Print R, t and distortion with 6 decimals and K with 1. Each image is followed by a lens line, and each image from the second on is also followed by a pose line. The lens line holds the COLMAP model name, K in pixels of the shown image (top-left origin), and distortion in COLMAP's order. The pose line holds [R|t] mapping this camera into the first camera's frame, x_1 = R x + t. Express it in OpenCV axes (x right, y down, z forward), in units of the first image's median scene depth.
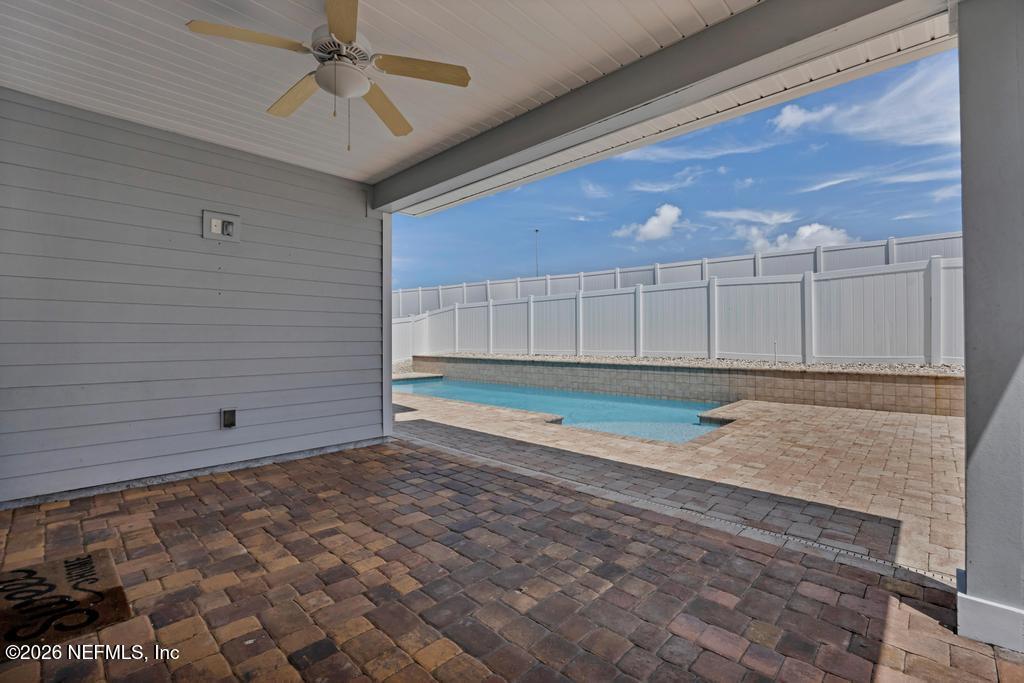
lens RADIAL K [[463.1, 0, 509.9], [0, 463.1, 339.0], [0, 0, 1]] dist [-0.003945, -0.000809]
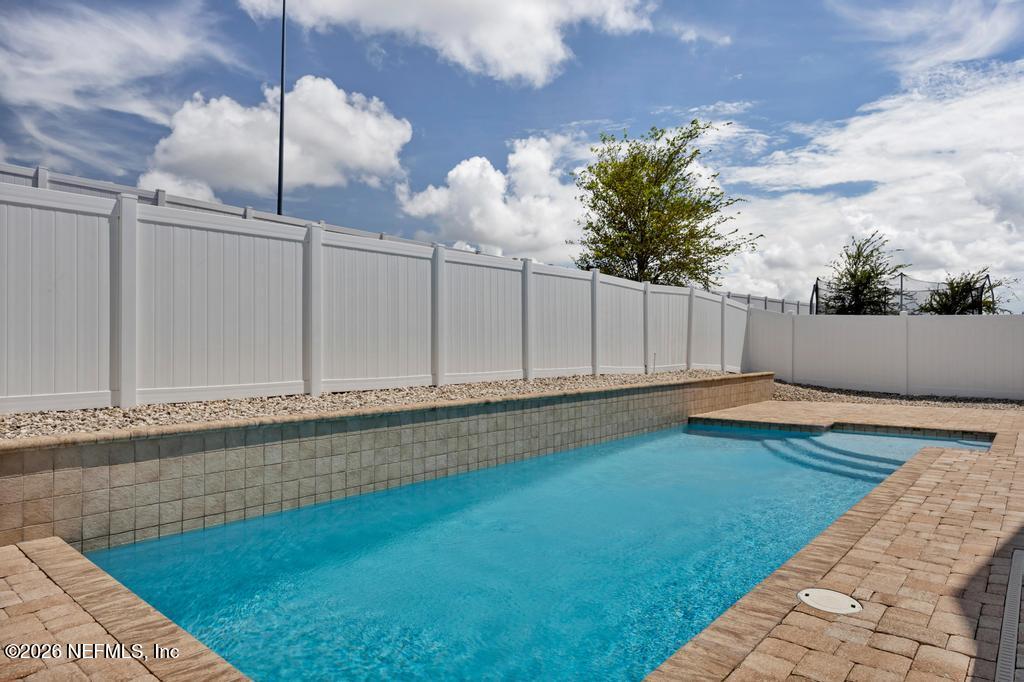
lens RADIAL K [[616.0, 0, 512.0], [0, 616.0, 341.0], [0, 0, 1]] dist [0.000105, -0.000013]
pose [[-0.053578, 0.012411, 0.998487, -0.467825], [-0.003719, 0.999913, -0.012628, 0.002166], [-0.998557, -0.004390, -0.053527, 0.983698]]
